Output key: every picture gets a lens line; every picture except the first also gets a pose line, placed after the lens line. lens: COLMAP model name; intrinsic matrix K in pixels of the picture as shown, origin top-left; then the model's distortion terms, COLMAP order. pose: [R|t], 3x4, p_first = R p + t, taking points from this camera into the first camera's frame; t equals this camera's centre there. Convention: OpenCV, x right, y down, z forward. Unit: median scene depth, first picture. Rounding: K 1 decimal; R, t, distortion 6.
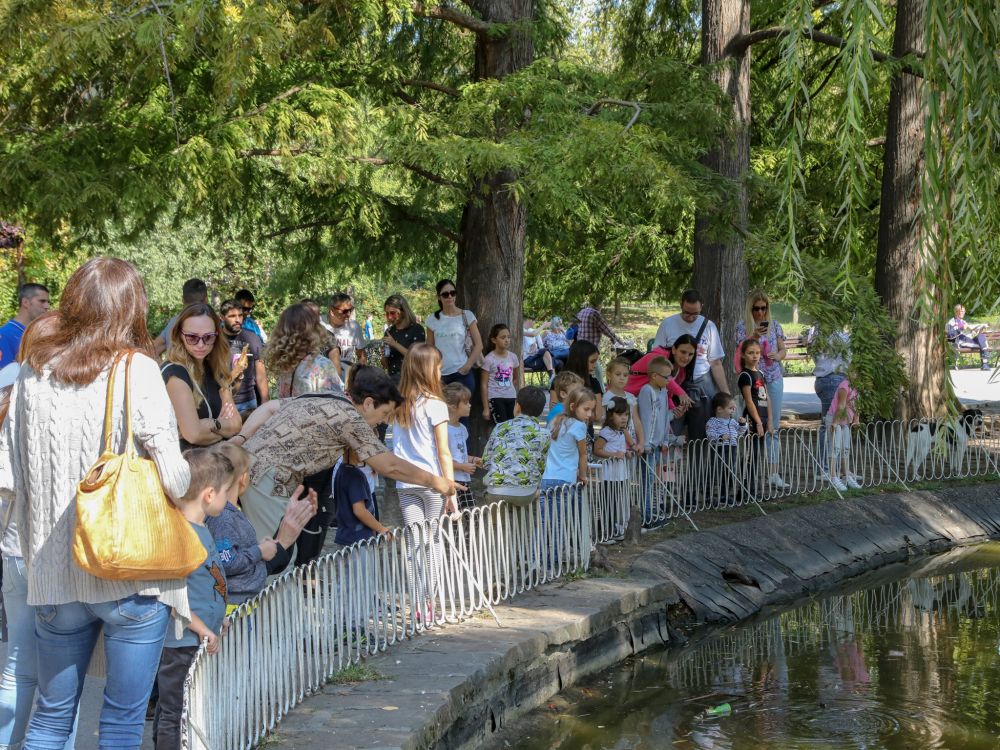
lens RADIAL K [[1429.1, 0, 499.8], [0, 1429.1, 375.0], [0, 0, 1]] dist [0.019627, 0.000000]
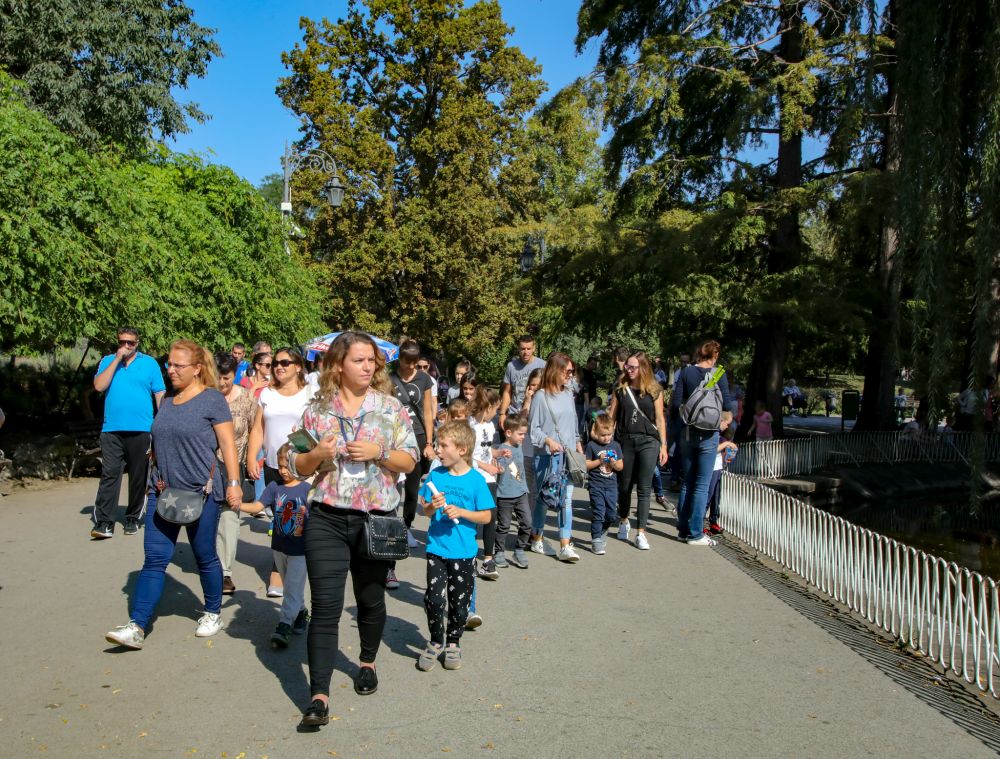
lens RADIAL K [[929.2, 0, 500.5], [0, 929.2, 378.6], [0, 0, 1]] dist [-0.011358, 0.000000]
pose [[0.966345, 0.048705, -0.252596, -0.040560], [-0.058366, 0.997817, -0.030891, 0.030343], [0.250540, 0.044594, 0.967079, -0.441151]]
